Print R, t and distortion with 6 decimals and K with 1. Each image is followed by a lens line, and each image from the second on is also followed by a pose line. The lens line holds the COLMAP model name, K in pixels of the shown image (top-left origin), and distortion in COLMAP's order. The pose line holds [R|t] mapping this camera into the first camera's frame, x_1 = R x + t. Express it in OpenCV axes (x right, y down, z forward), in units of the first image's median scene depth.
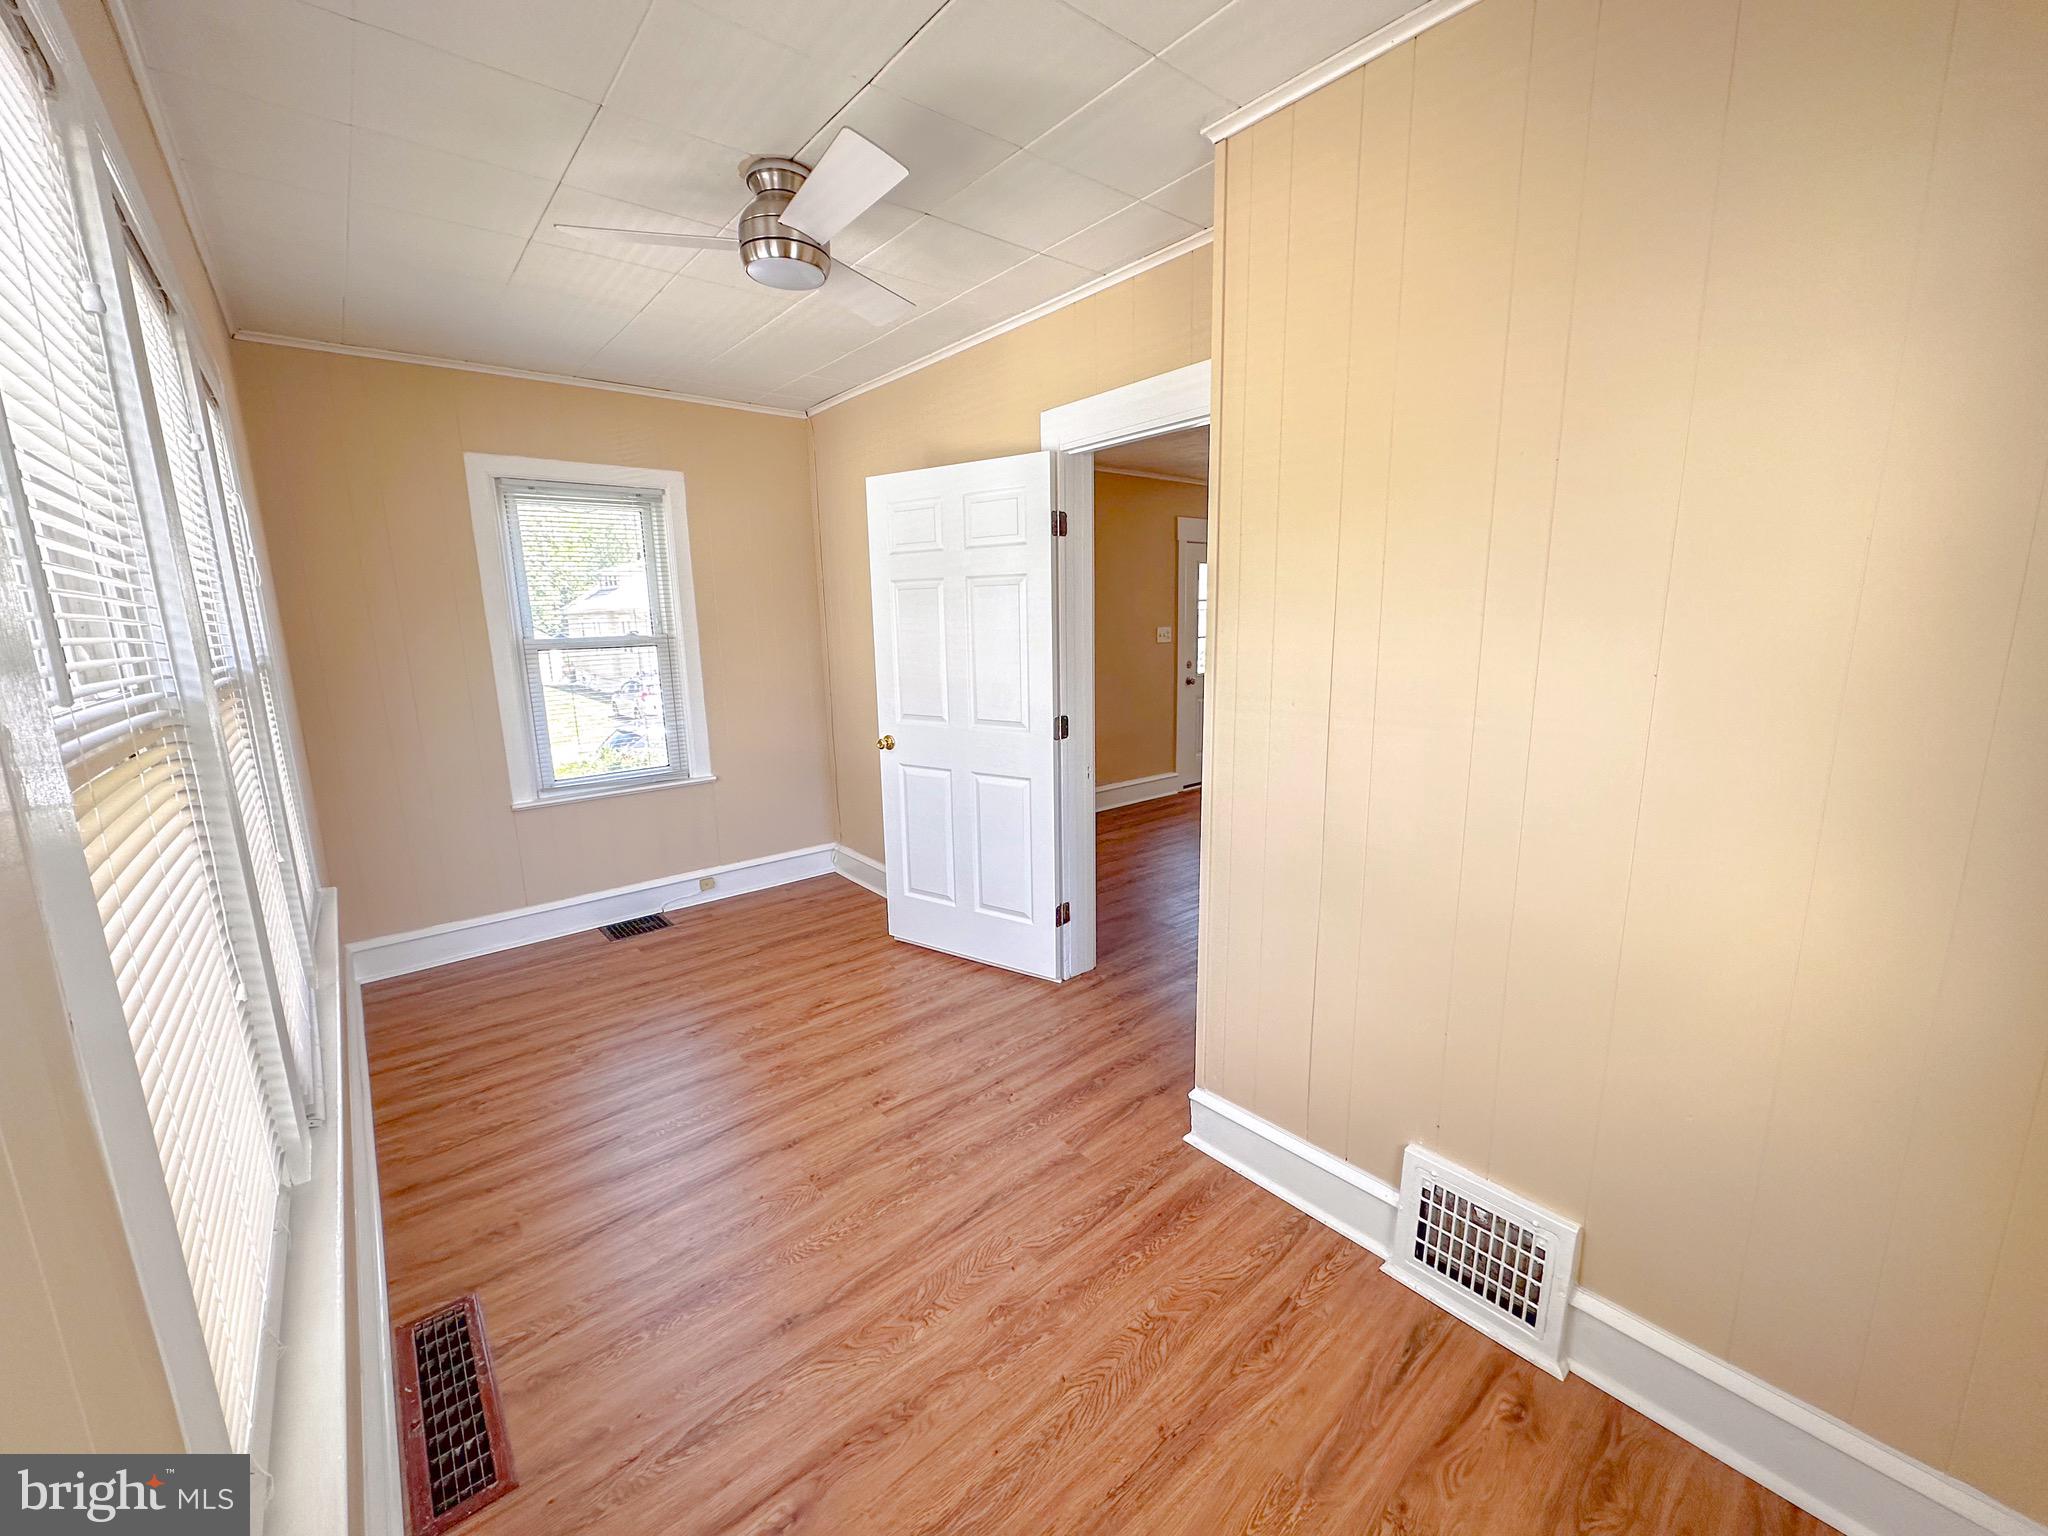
lens RADIAL K [[811.1, 0, 1024.0], [0, 811.1, 768.0], [0, 0, 1]] dist [-0.001967, -0.000017]
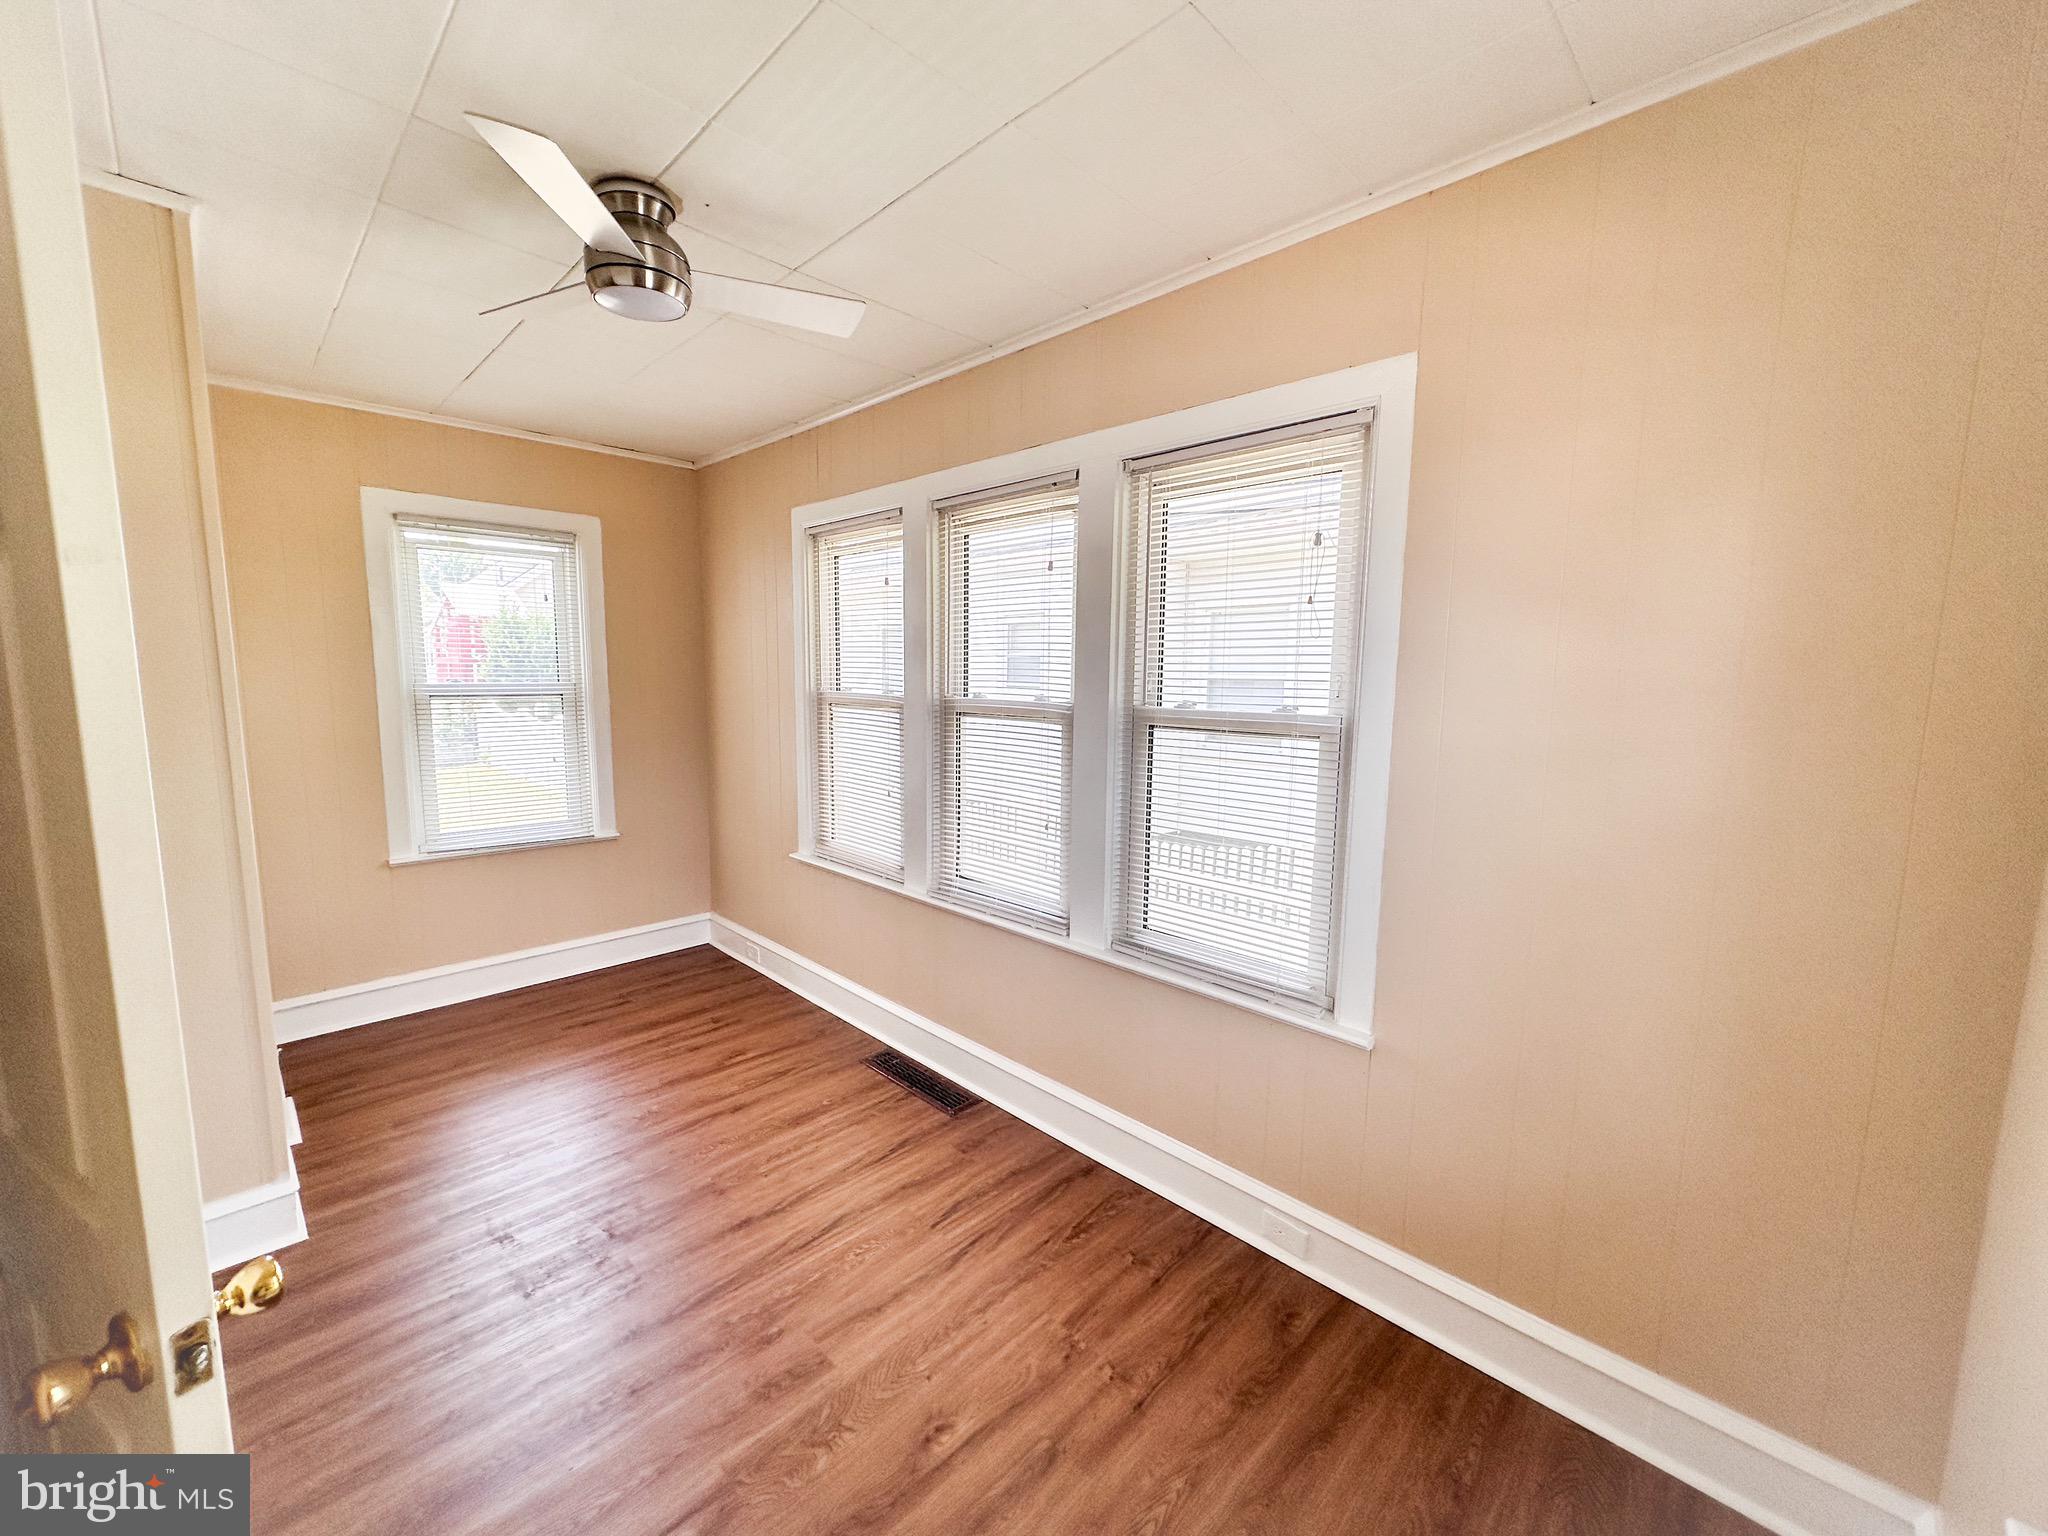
lens RADIAL K [[816.2, 0, 1023.1], [0, 816.2, 768.0], [0, 0, 1]] dist [-0.001756, 0.000320]
pose [[-0.995931, 0.019850, -0.087907, -0.534887], [-0.007909, 0.952422, 0.304679, -0.338997], [0.089772, 0.304134, -0.948390, 1.754870]]
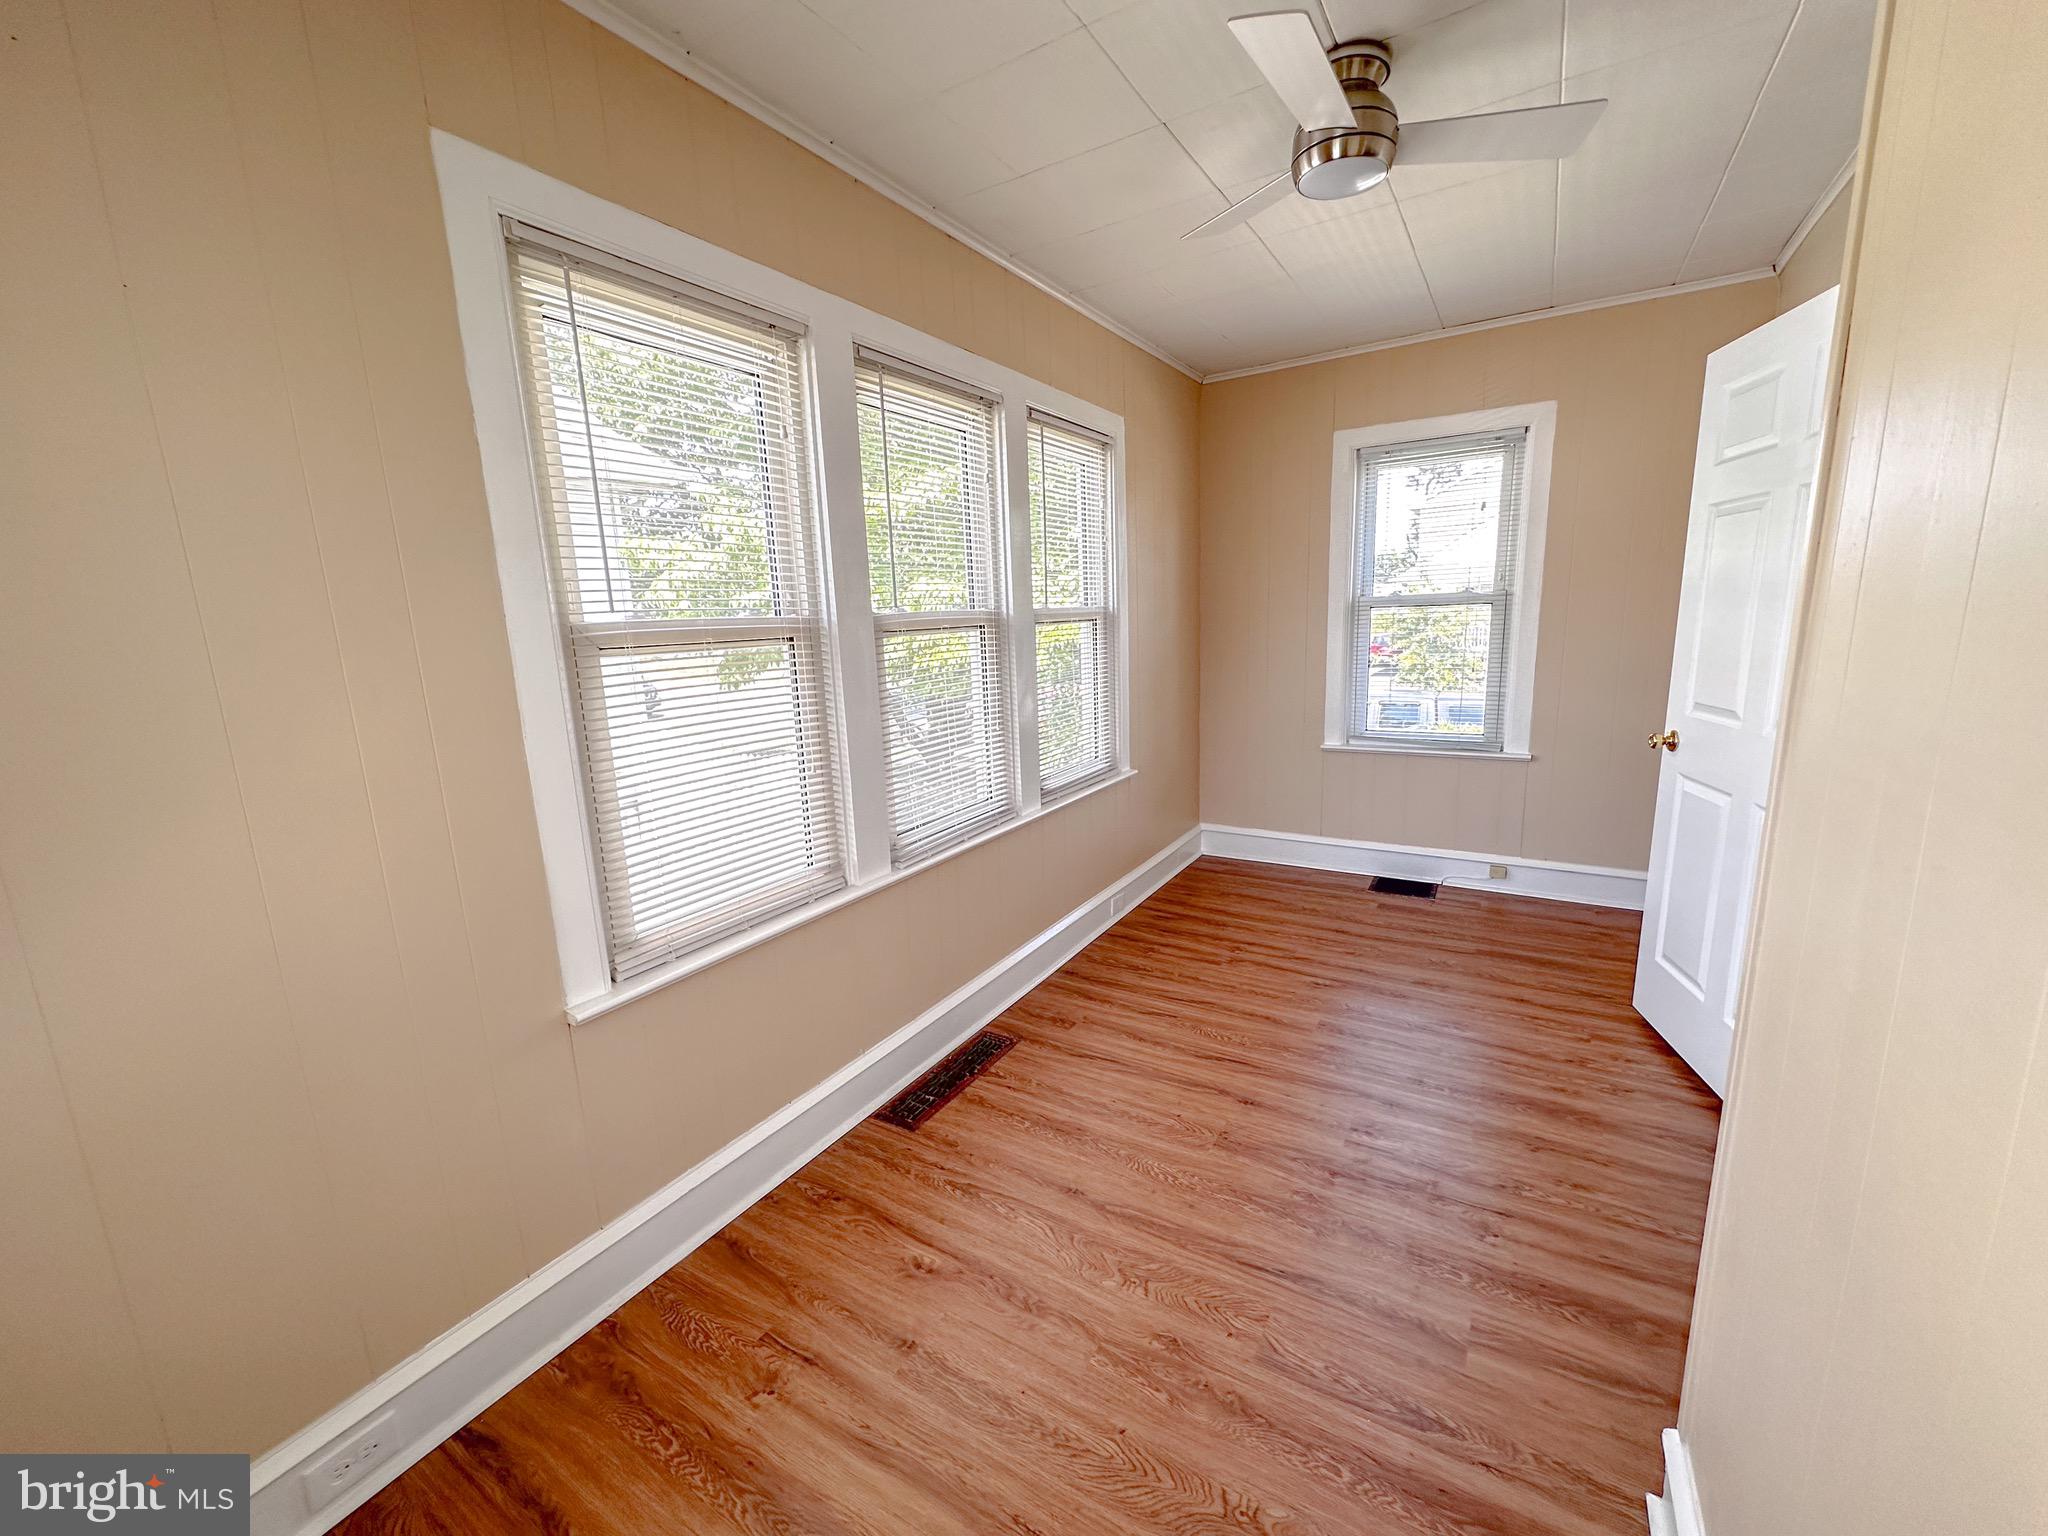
lens RADIAL K [[813.9, 0, 1024.0], [0, 813.9, 768.0], [0, 0, 1]] dist [0.000500, -0.000149]
pose [[0.311577, 0.187340, -0.931570, 0.476653], [-0.147924, 0.977983, 0.147198, -0.044053], [0.938636, 0.091938, 0.332429, 0.365145]]
